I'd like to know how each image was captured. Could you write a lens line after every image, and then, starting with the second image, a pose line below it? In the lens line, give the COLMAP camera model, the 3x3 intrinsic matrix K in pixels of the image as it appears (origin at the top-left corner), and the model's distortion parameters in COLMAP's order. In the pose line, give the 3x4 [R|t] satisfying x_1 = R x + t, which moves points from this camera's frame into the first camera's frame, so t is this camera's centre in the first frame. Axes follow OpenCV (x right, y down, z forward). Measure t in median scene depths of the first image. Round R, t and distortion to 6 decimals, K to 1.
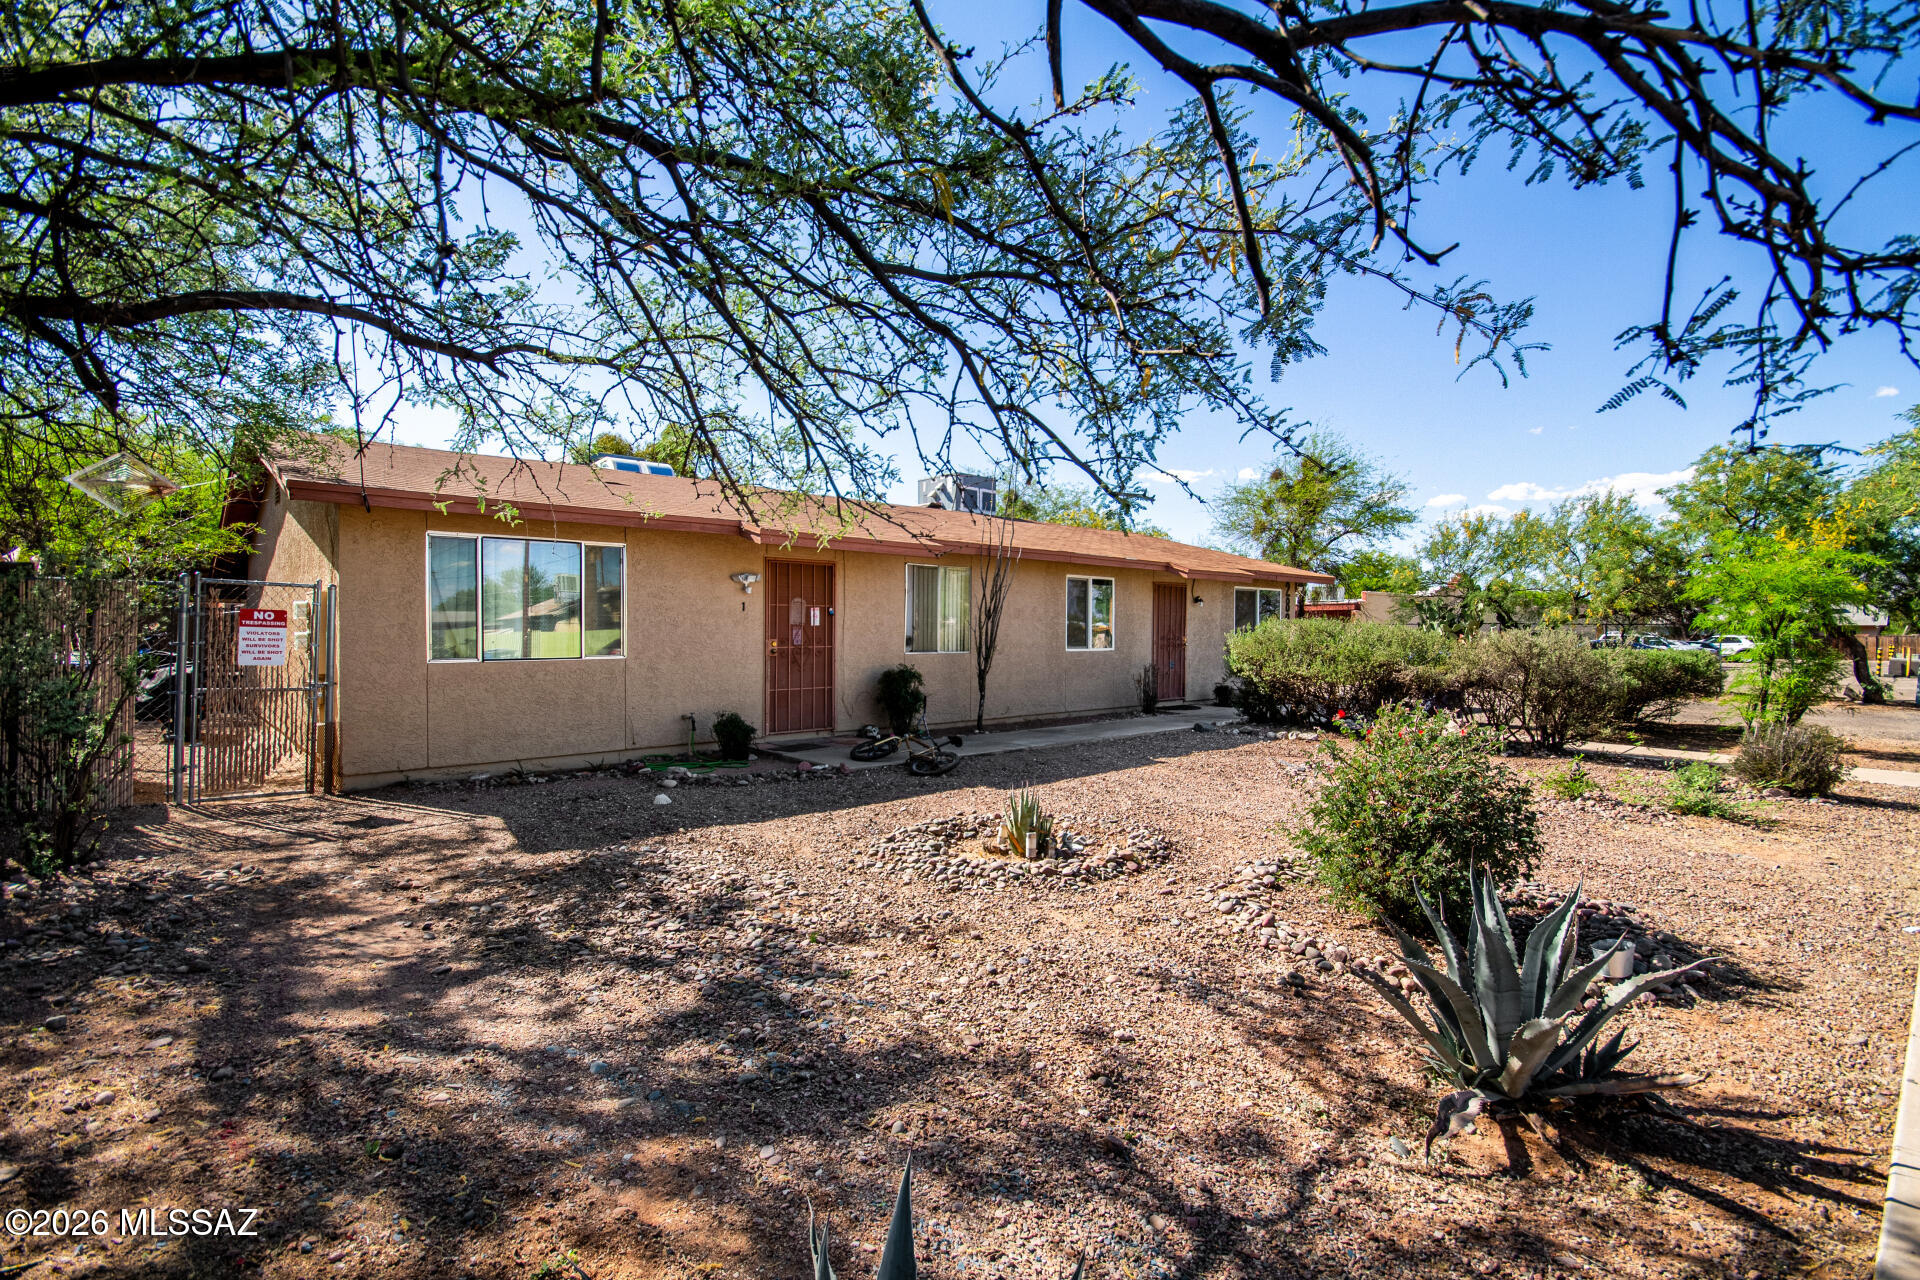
lens RADIAL K [[890.9, 0, 969.3], [0, 890.9, 632.8], [0, 0, 1]] dist [0.006925, -0.001555]
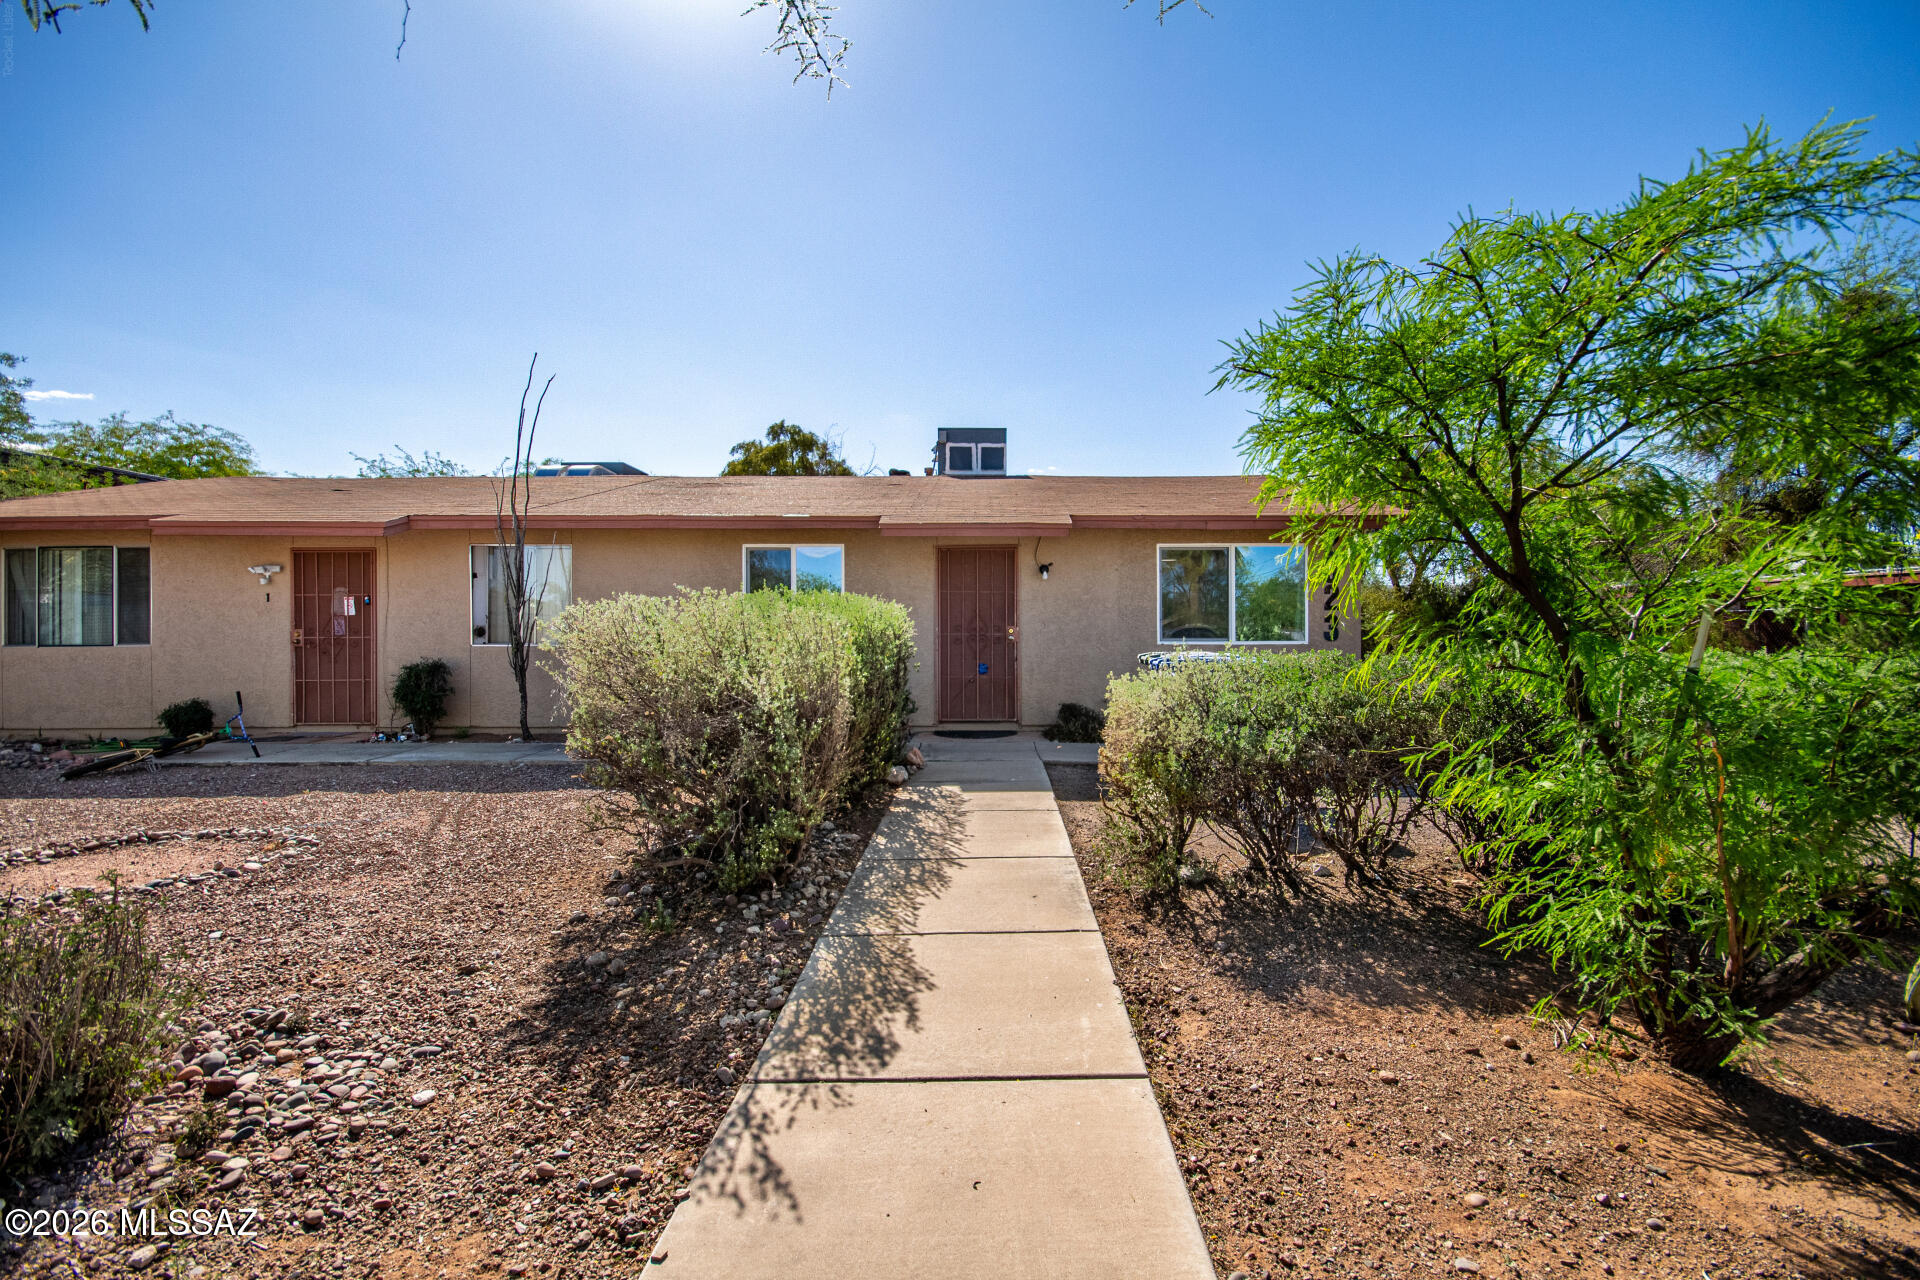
lens RADIAL K [[890.9, 0, 991.6], [0, 890.9, 625.8], [0, 0, 1]] dist [0.006925, -0.001555]
pose [[0.742332, -0.008951, -0.669972, 0.930600], [0.003549, 0.999949, -0.009427, 0.014249], [0.670023, 0.004620, 0.742326, 0.706230]]
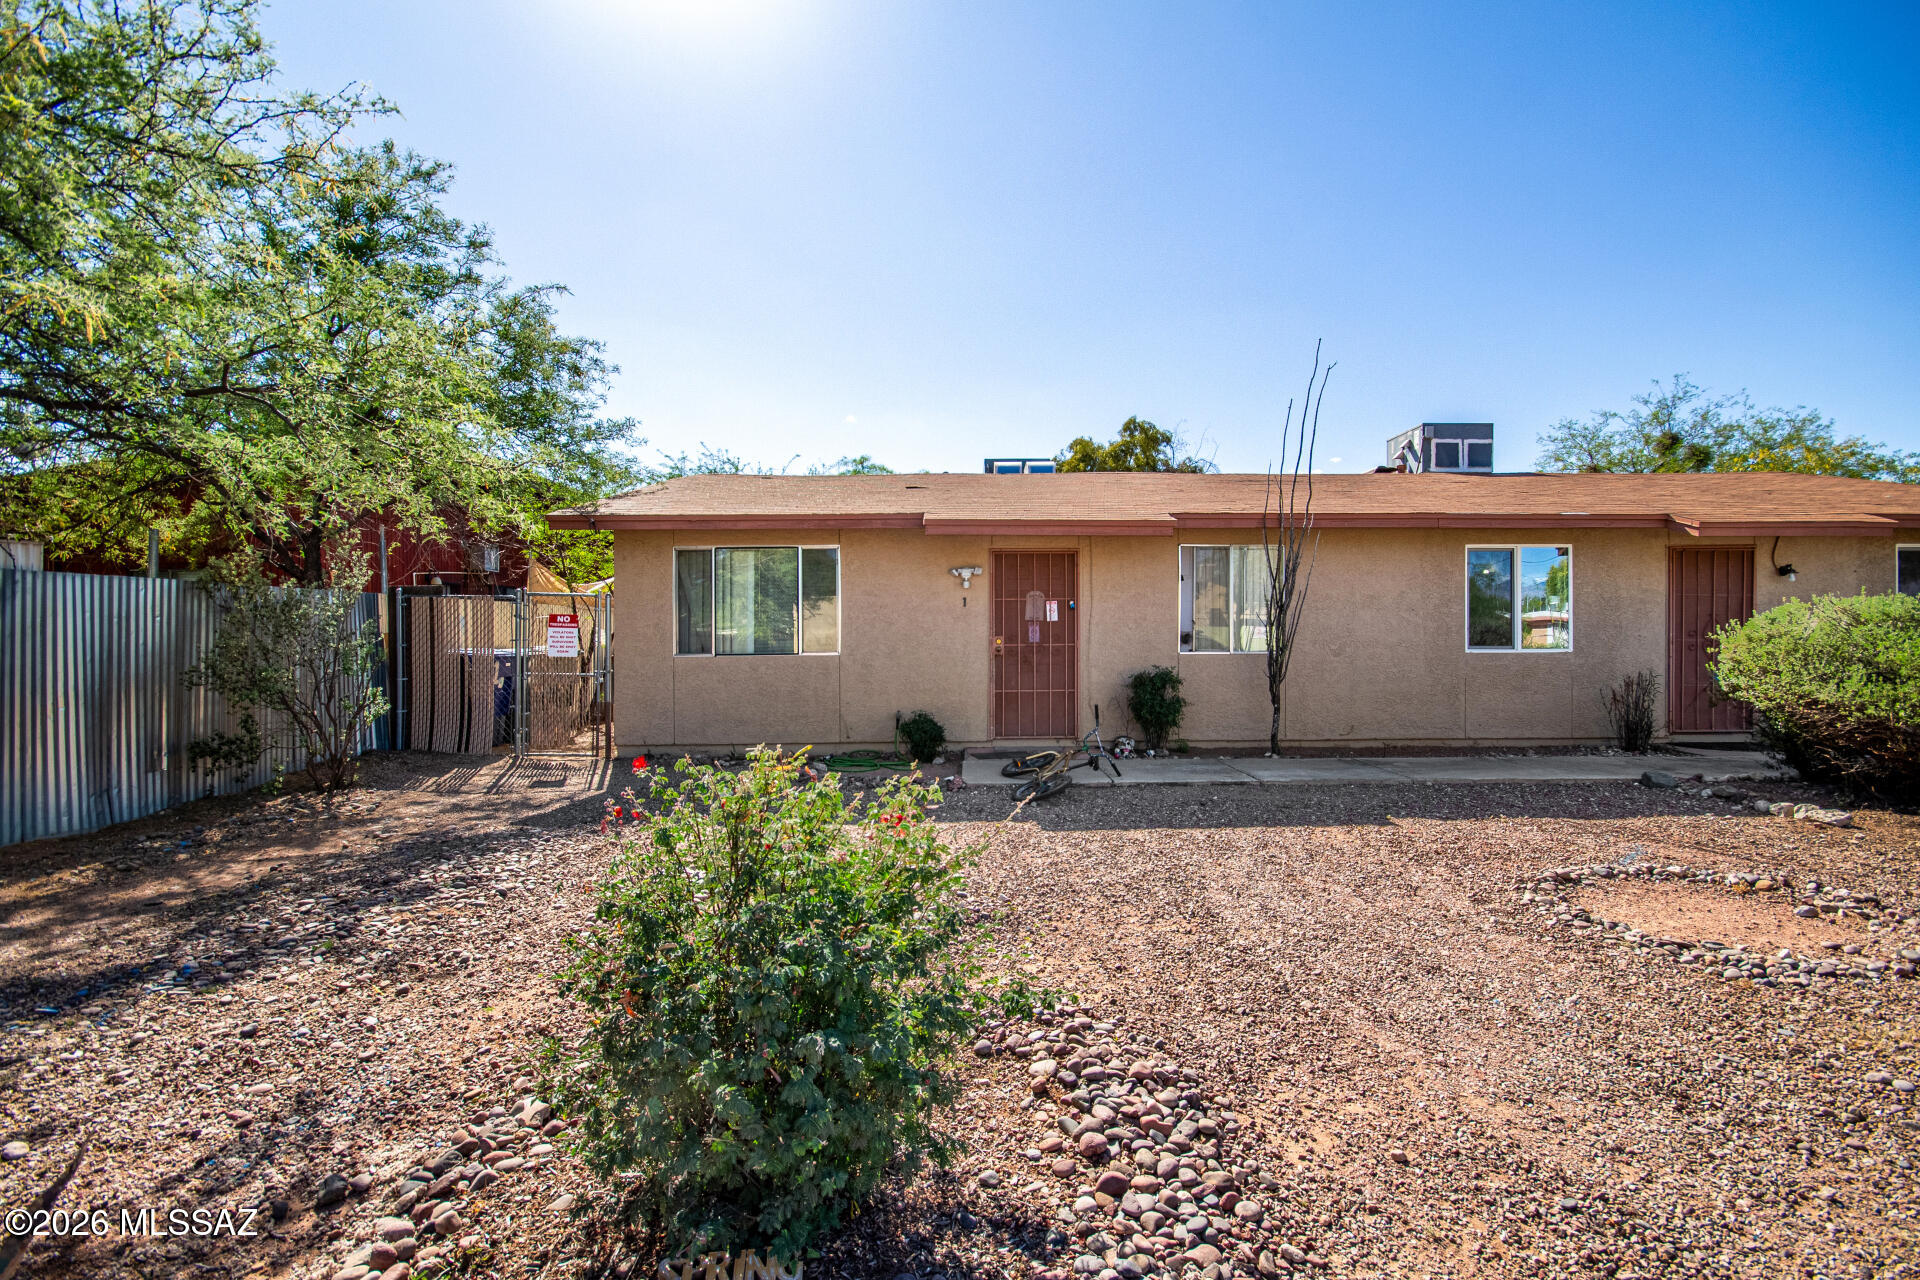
lens RADIAL K [[890.9, 0, 952.0], [0, 890.9, 639.4], [0, 0, 1]] dist [0.006925, -0.001555]
pose [[0.754030, -0.000167, -0.656840, 0.320487], [0.004584, 0.999977, 0.005008, 0.005439], [0.656824, -0.006787, 0.754013, 0.243615]]
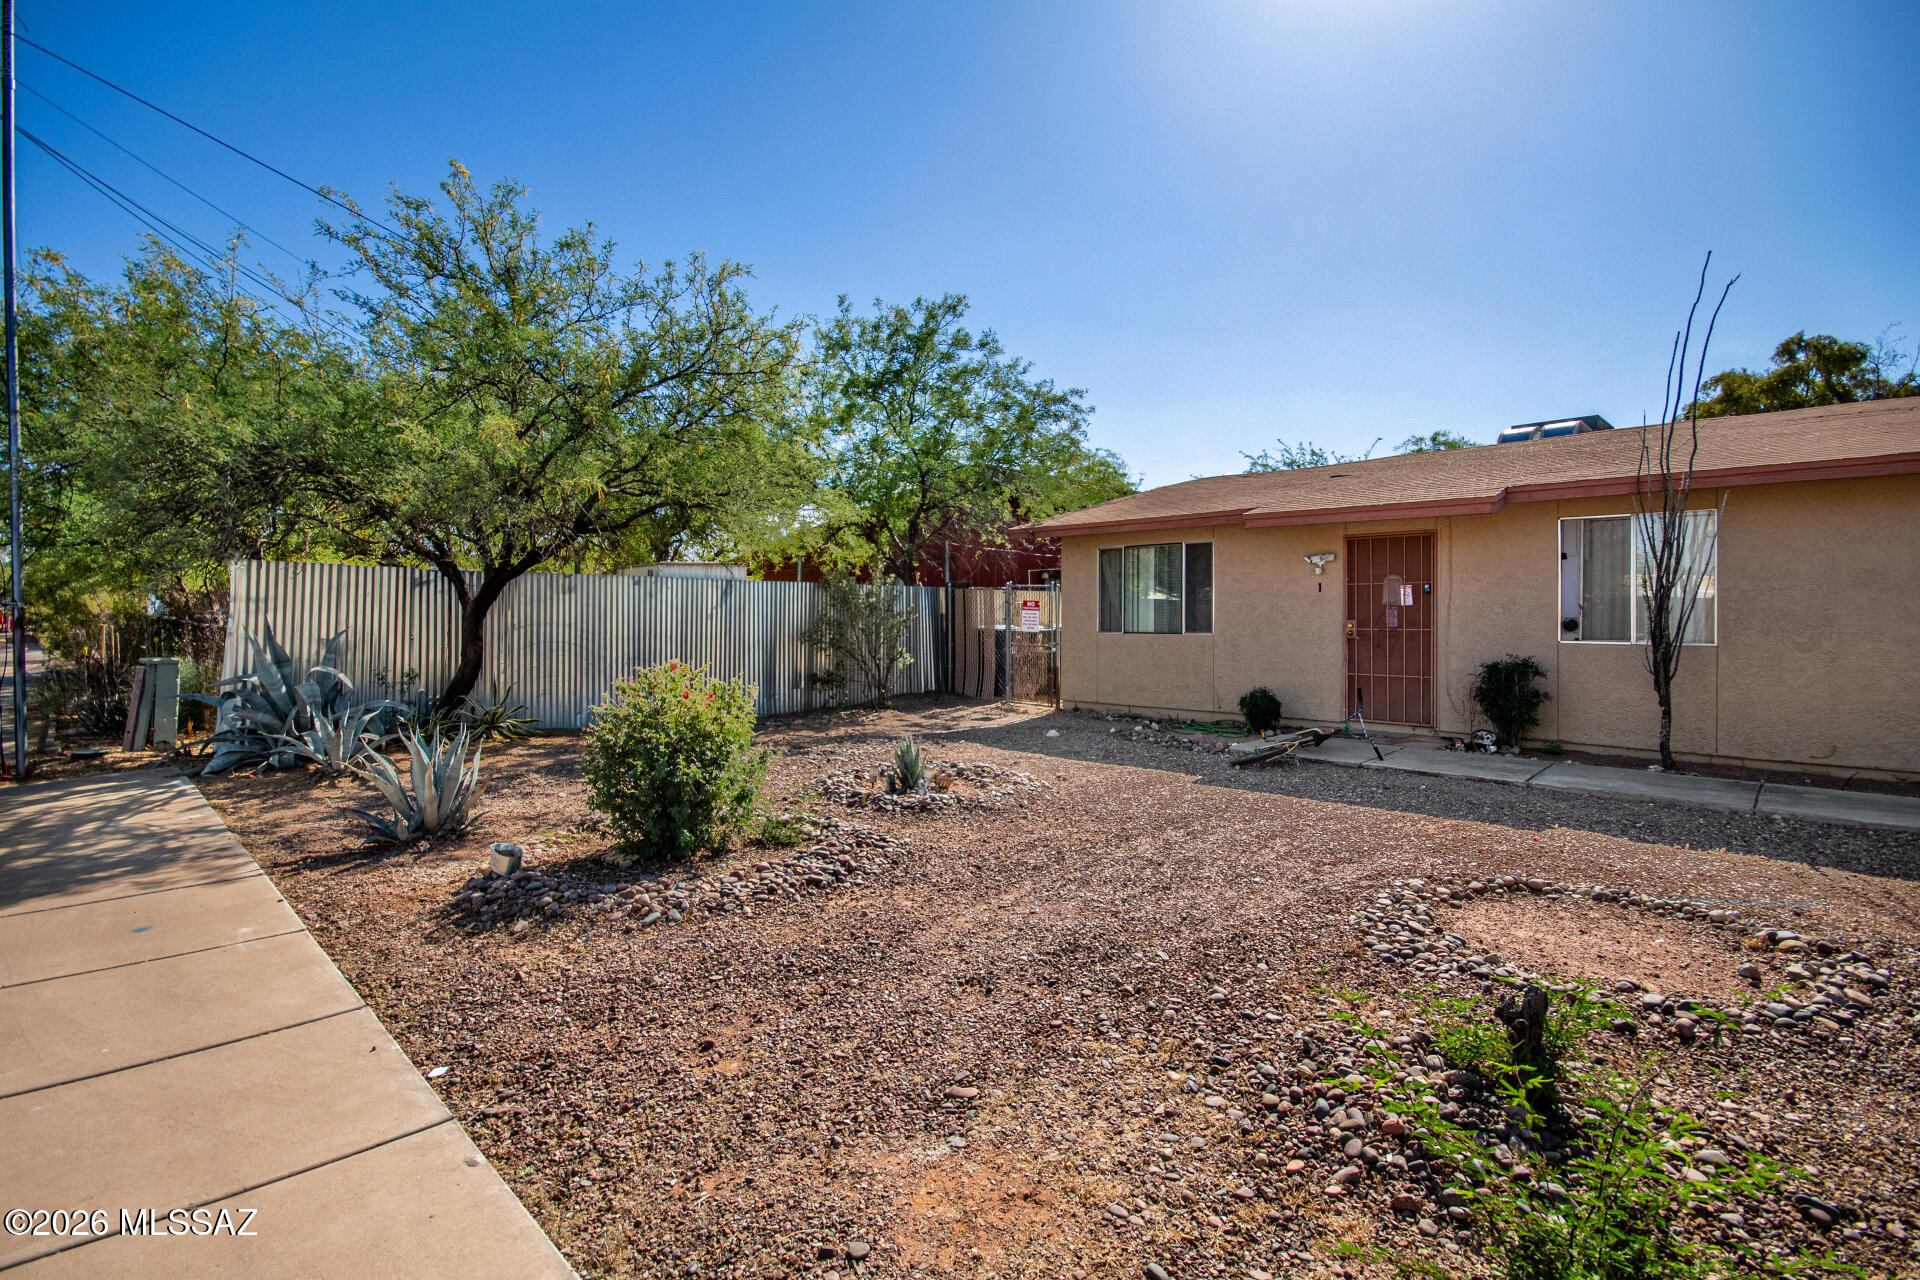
lens RADIAL K [[890.9, 0, 993.0], [0, 890.9, 631.8], [0, 0, 1]] dist [0.006925, -0.001555]
pose [[0.077654, 0.013586, -0.996888, 0.631308], [-0.008272, 0.999882, 0.012983, 0.009487], [0.996946, 0.007238, 0.077758, 0.497399]]
